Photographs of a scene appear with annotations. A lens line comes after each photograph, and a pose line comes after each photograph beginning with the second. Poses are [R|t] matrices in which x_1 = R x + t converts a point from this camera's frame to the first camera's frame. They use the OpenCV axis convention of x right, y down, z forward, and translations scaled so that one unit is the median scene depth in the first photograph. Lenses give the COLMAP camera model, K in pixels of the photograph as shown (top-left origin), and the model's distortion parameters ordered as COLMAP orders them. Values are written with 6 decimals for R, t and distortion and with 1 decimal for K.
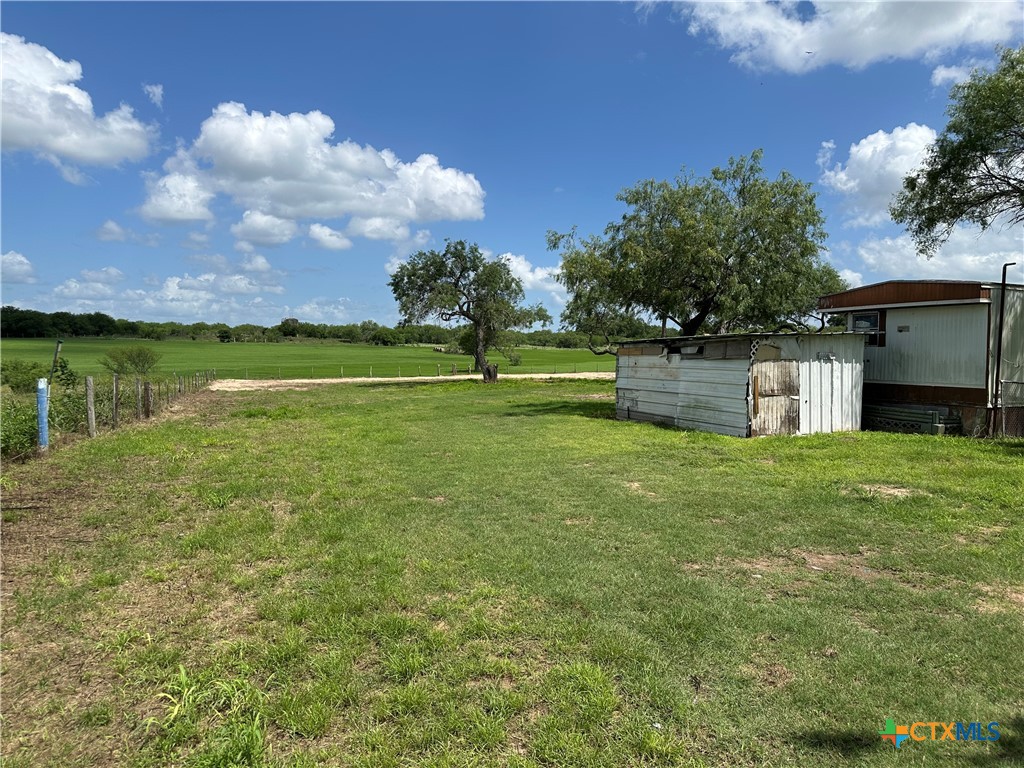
lens RADIAL K [[681.8, 0, 512.0], [0, 681.8, 384.0], [0, 0, 1]] dist [0.023646, -0.057787]
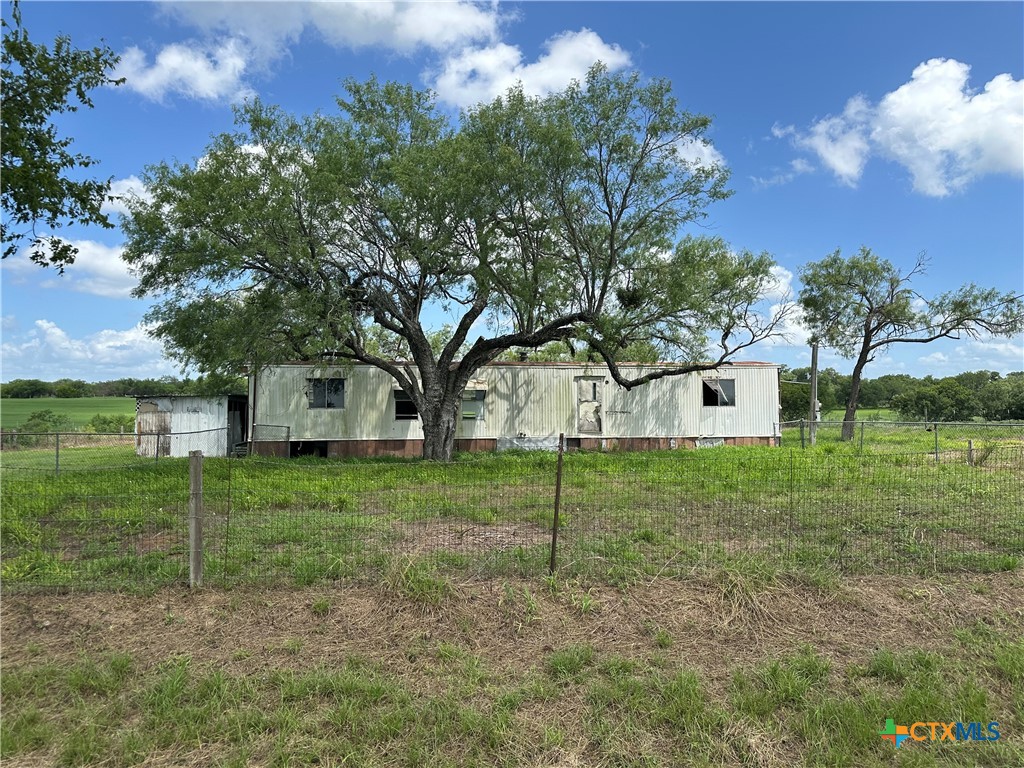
lens RADIAL K [[727.5, 0, 514.0], [0, 727.5, 405.8], [0, 0, 1]] dist [0.001445, -0.059405]
pose [[0.932785, -0.009418, -0.360310, 1.703155], [-0.007616, 0.998920, -0.045827, 0.020167], [0.360353, 0.045491, 0.931706, -0.258261]]
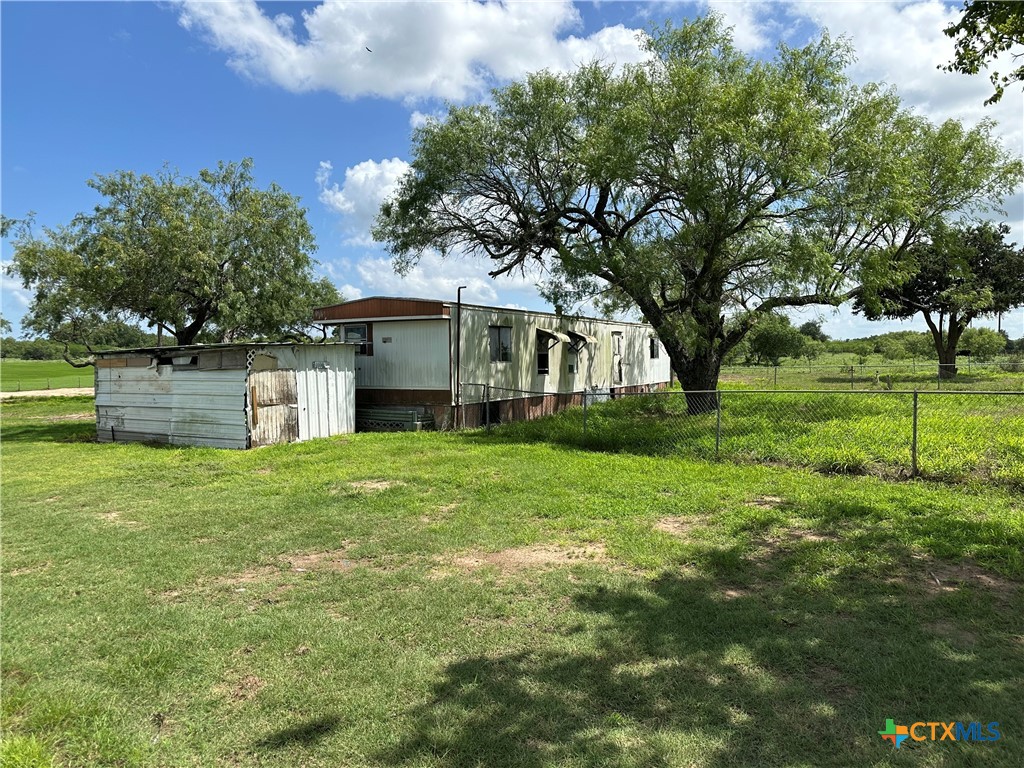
lens RADIAL K [[687.3, 0, 512.0], [0, 687.3, 384.0], [0, 0, 1]] dist [0.022045, -0.045050]
pose [[0.777496, -0.033182, 0.628012, 0.020910], [0.042358, 0.999102, 0.000349, 0.000632], [-0.627459, 0.026330, 0.778204, -0.009485]]
